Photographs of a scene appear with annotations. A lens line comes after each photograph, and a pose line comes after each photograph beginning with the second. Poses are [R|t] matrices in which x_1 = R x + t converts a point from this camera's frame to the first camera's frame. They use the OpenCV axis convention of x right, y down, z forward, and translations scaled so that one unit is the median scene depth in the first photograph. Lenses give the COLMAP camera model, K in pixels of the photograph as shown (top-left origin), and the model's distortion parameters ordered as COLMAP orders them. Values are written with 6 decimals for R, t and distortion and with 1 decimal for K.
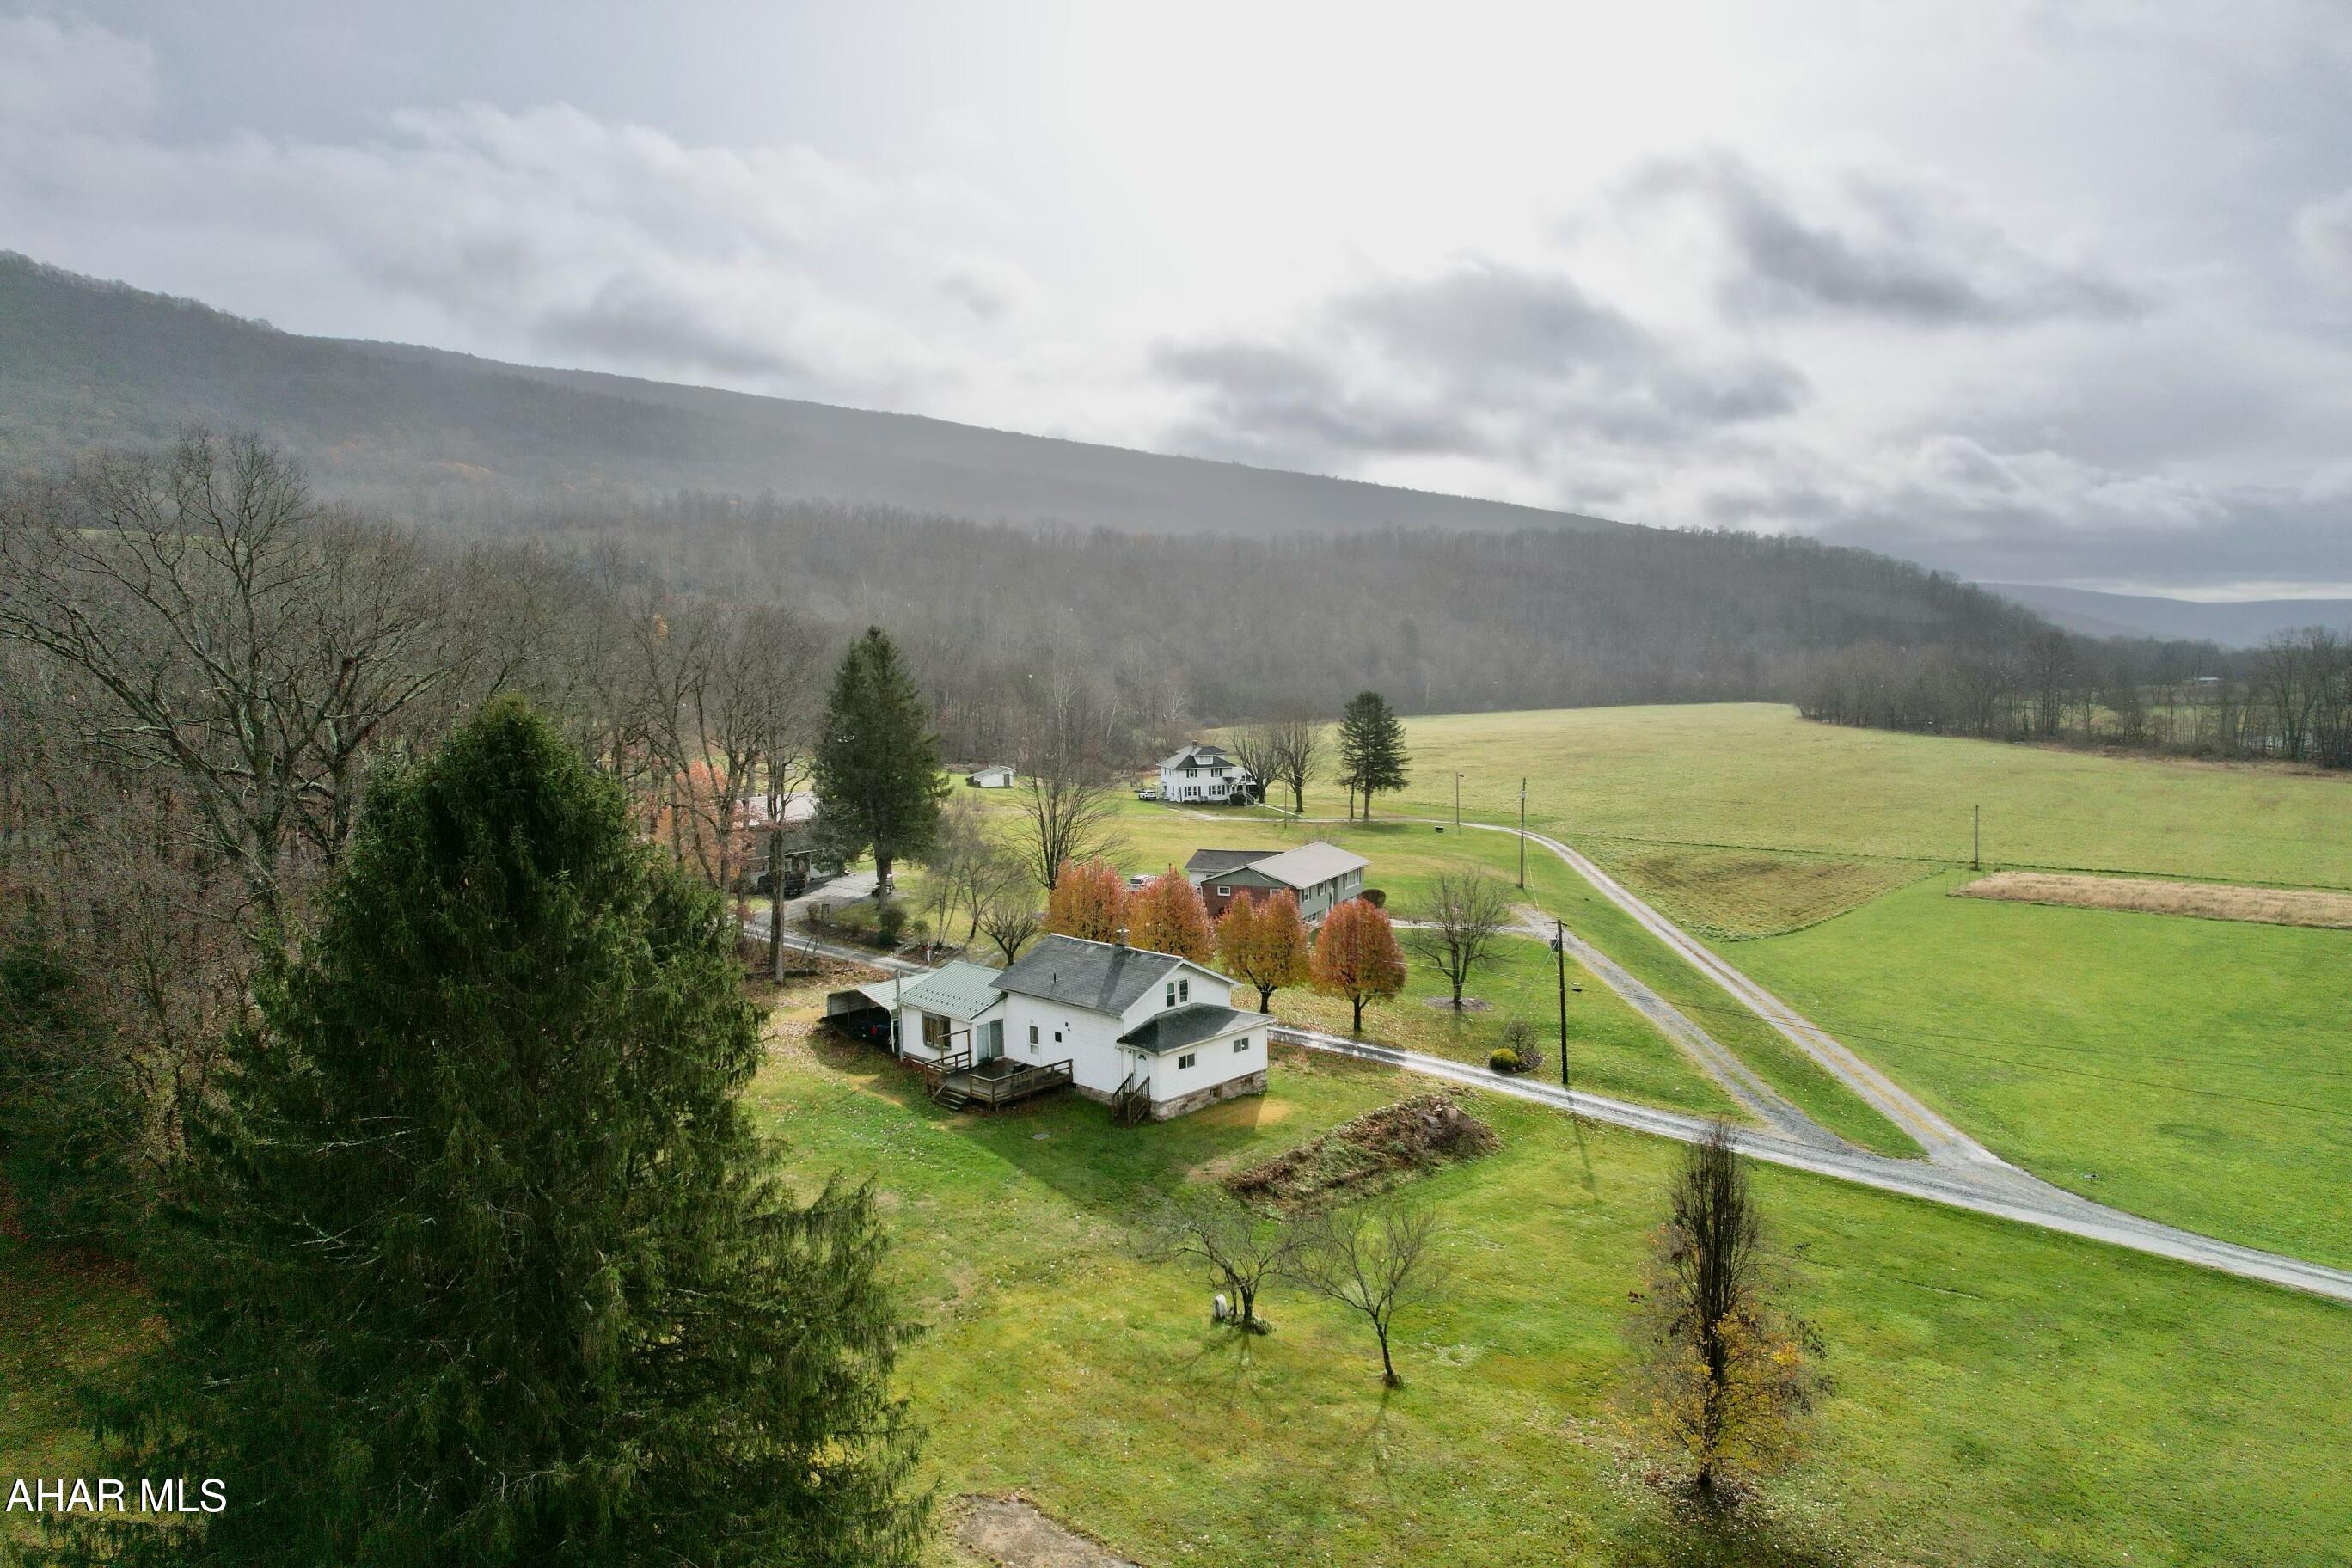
lens RADIAL K [[1495.1, 0, 1186.8], [0, 1495.1, 780.5], [0, 0, 1]] dist [-0.048474, 0.022063]
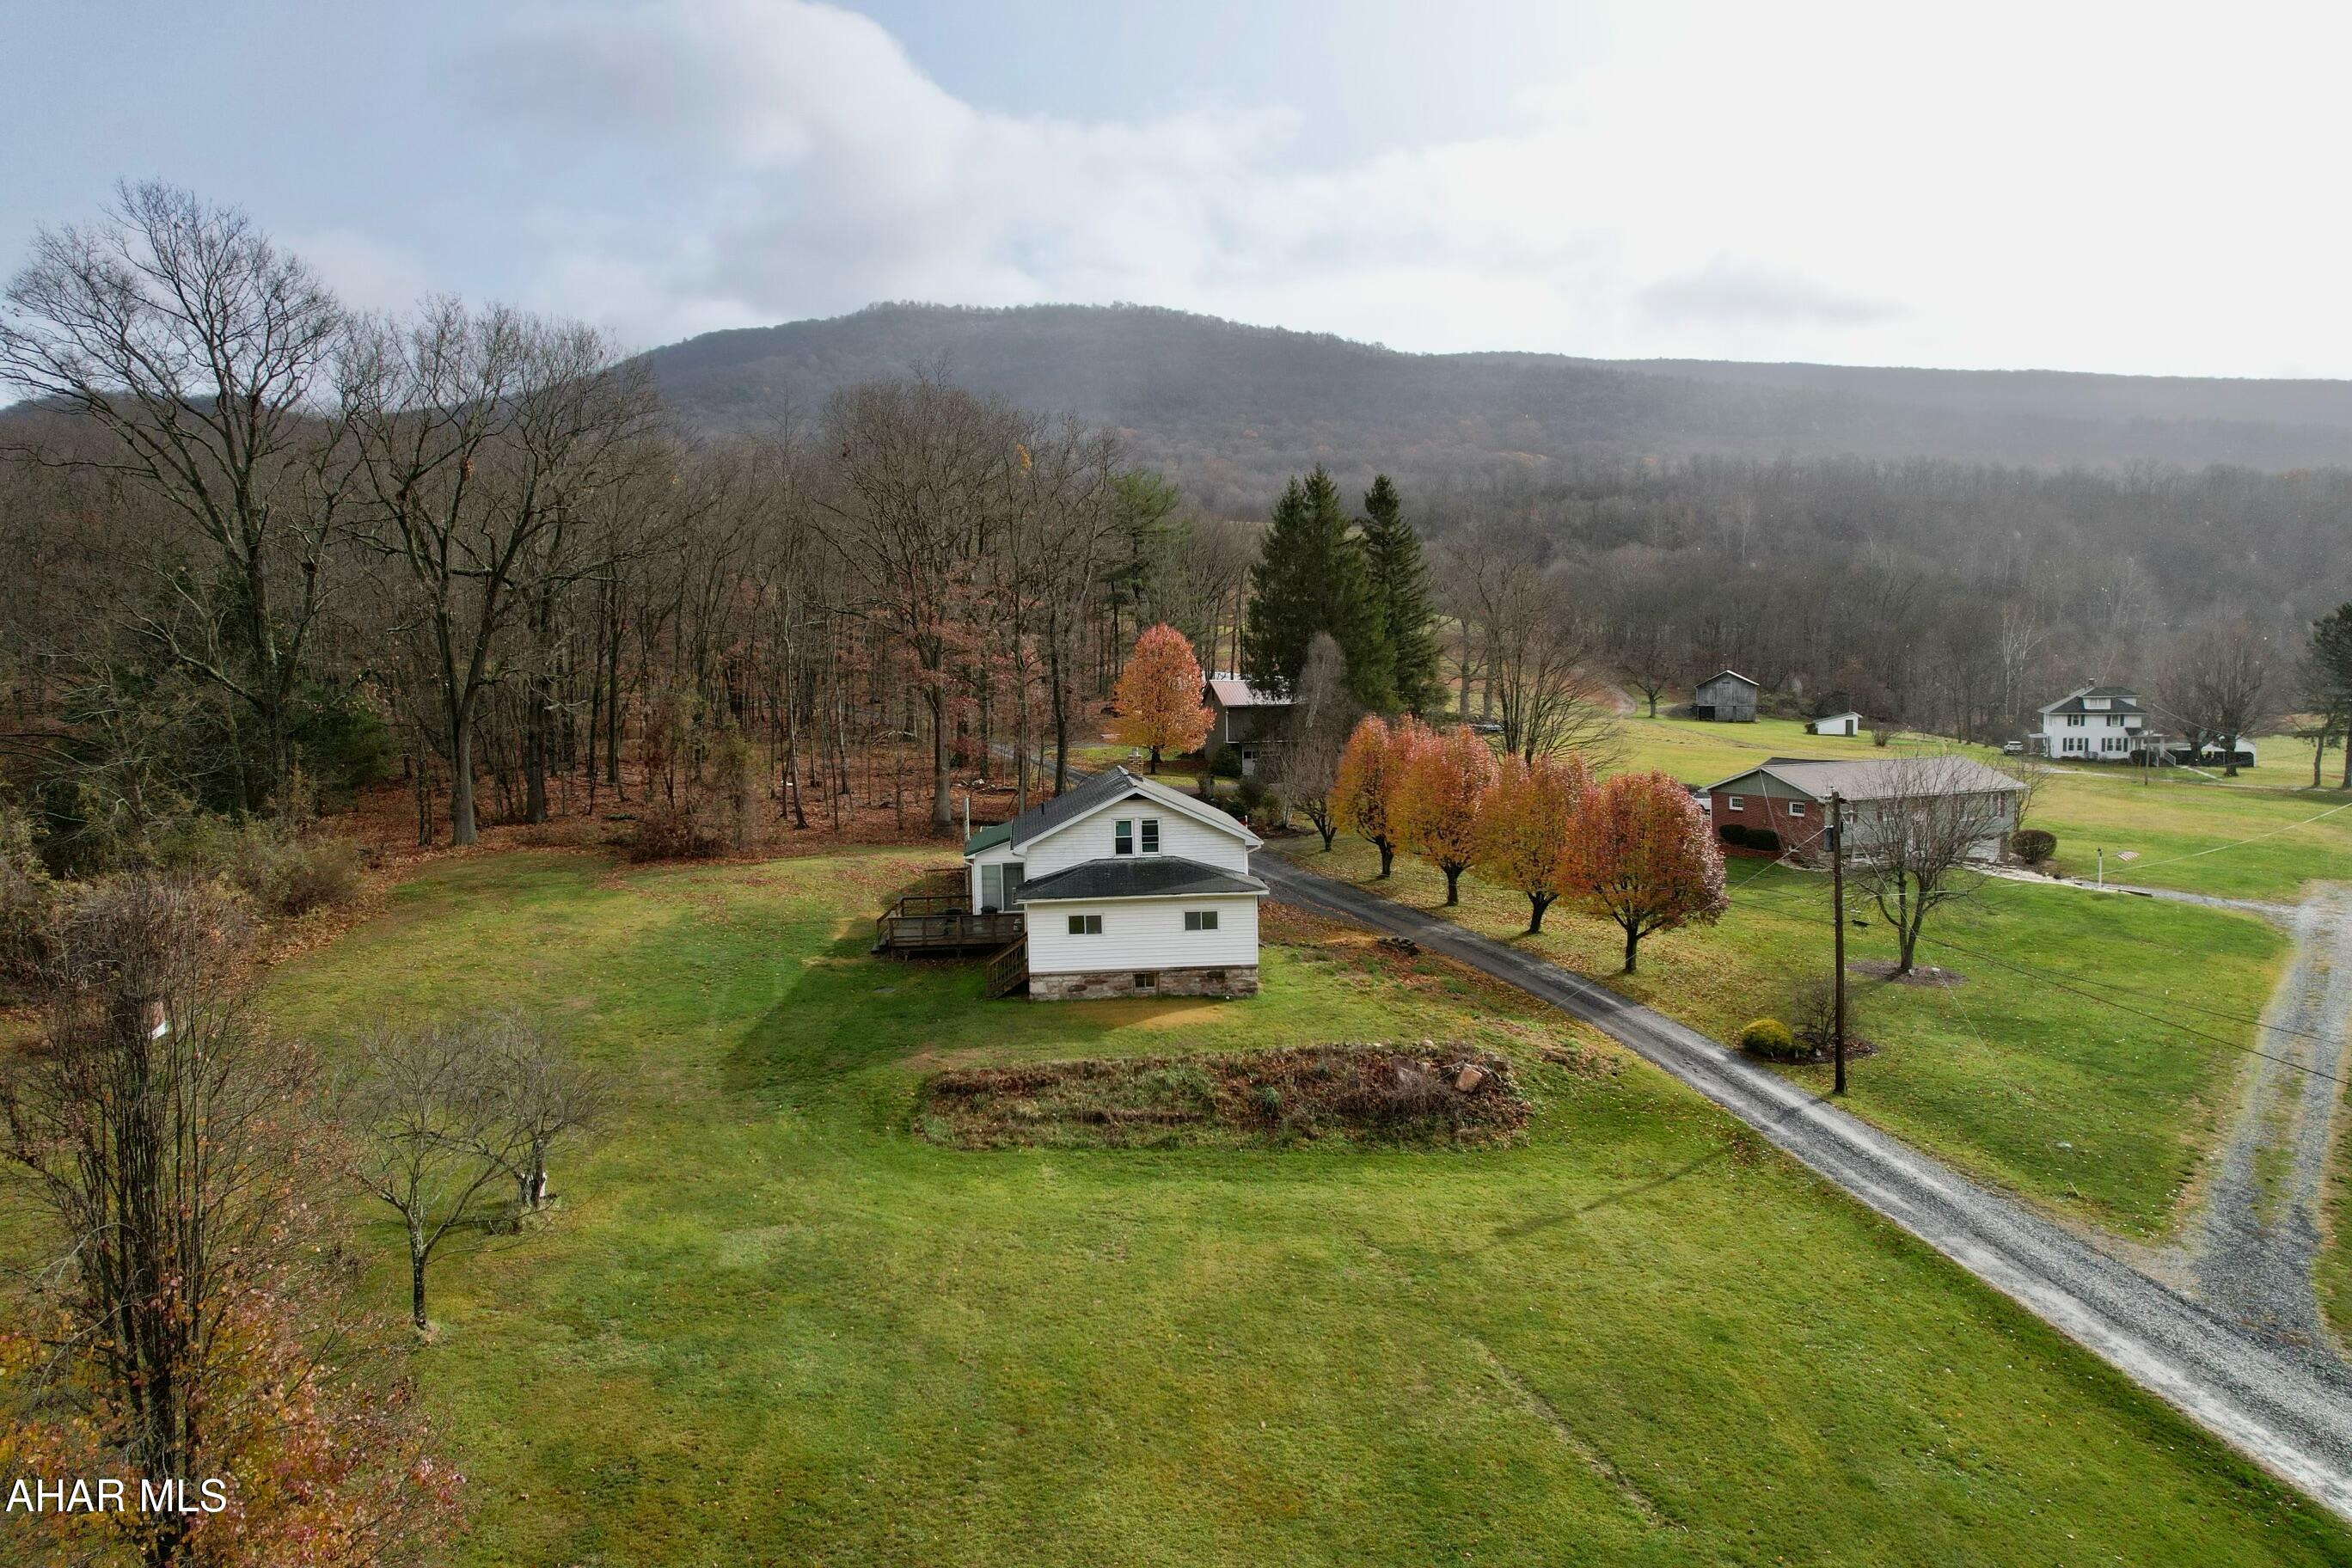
lens RADIAL K [[1495.1, 0, 1178.8], [0, 1495.1, 785.5], [0, 0, 1]] dist [-0.048474, 0.022063]
pose [[0.757890, 0.055962, -0.649978, 0.434569], [-0.050368, 0.998360, 0.027227, 0.091621], [0.650435, 0.012103, 0.759465, 0.446771]]
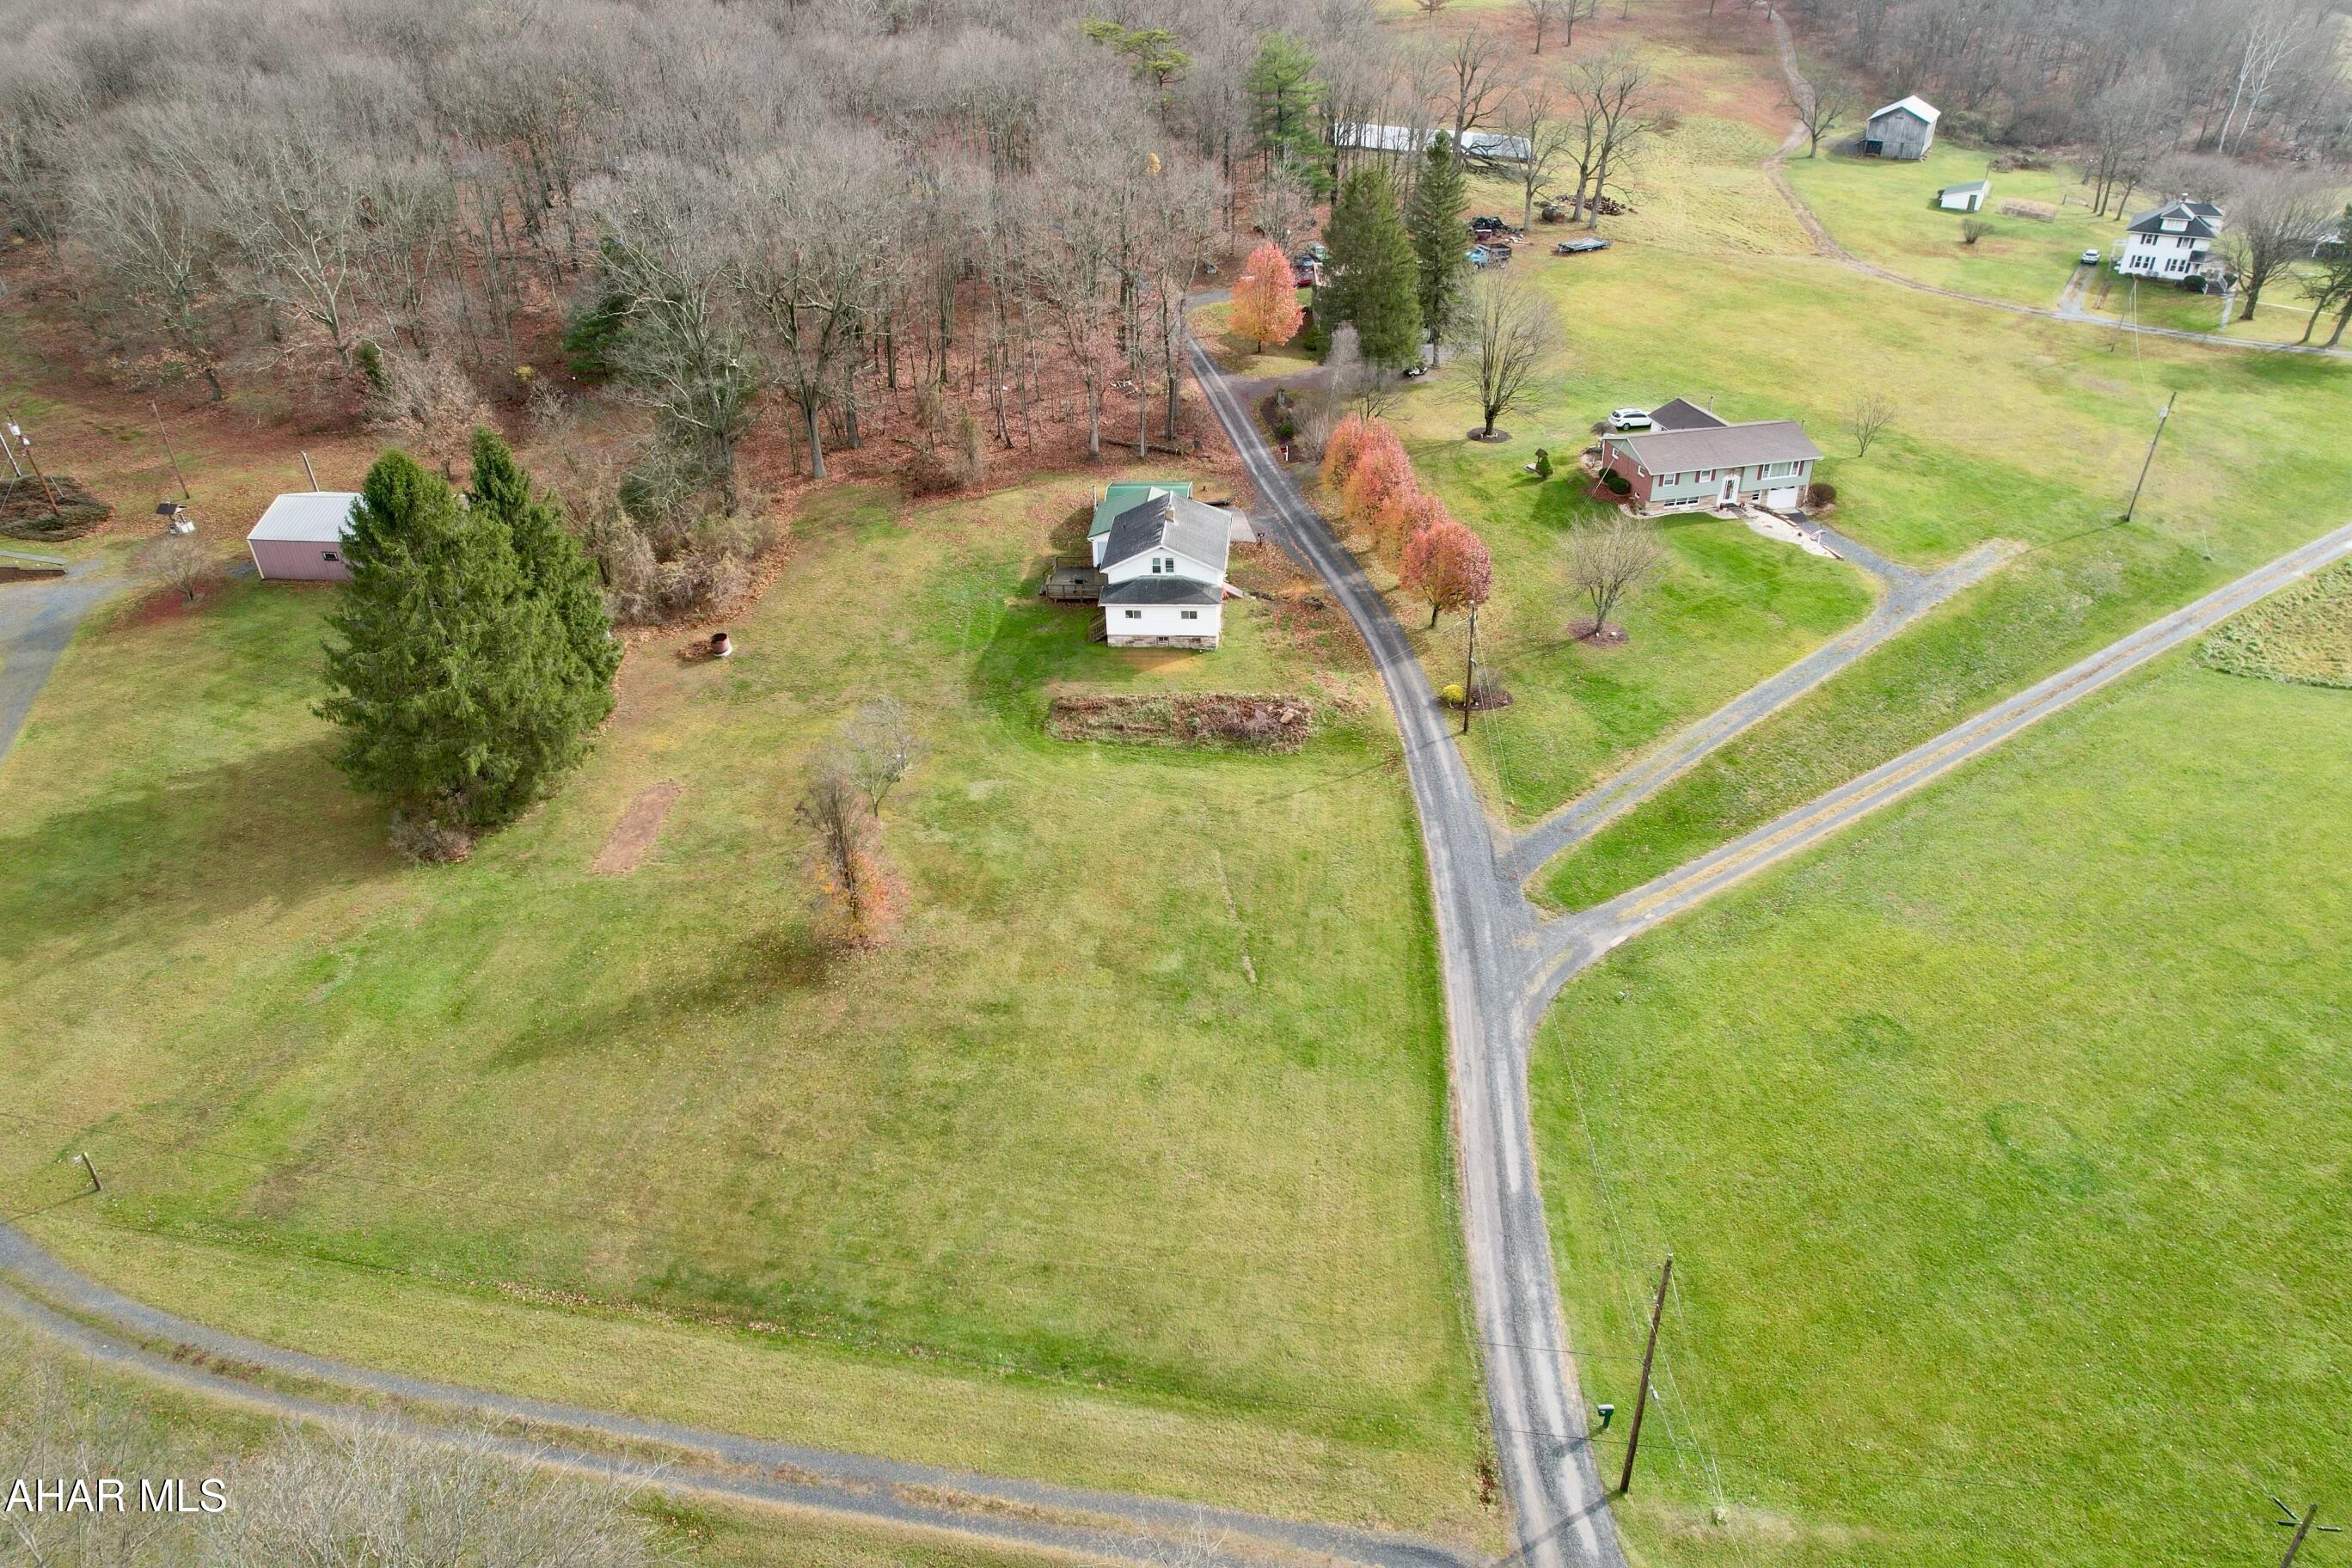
lens RADIAL K [[1495.1, 0, 1175.4], [0, 1495.1, 787.4], [0, 0, 1]] dist [-0.048474, 0.022063]
pose [[0.636447, 0.412178, -0.651954, 0.937557], [-0.051056, 0.865903, 0.497600, -0.351794], [0.769628, -0.283410, 0.572146, 0.136501]]
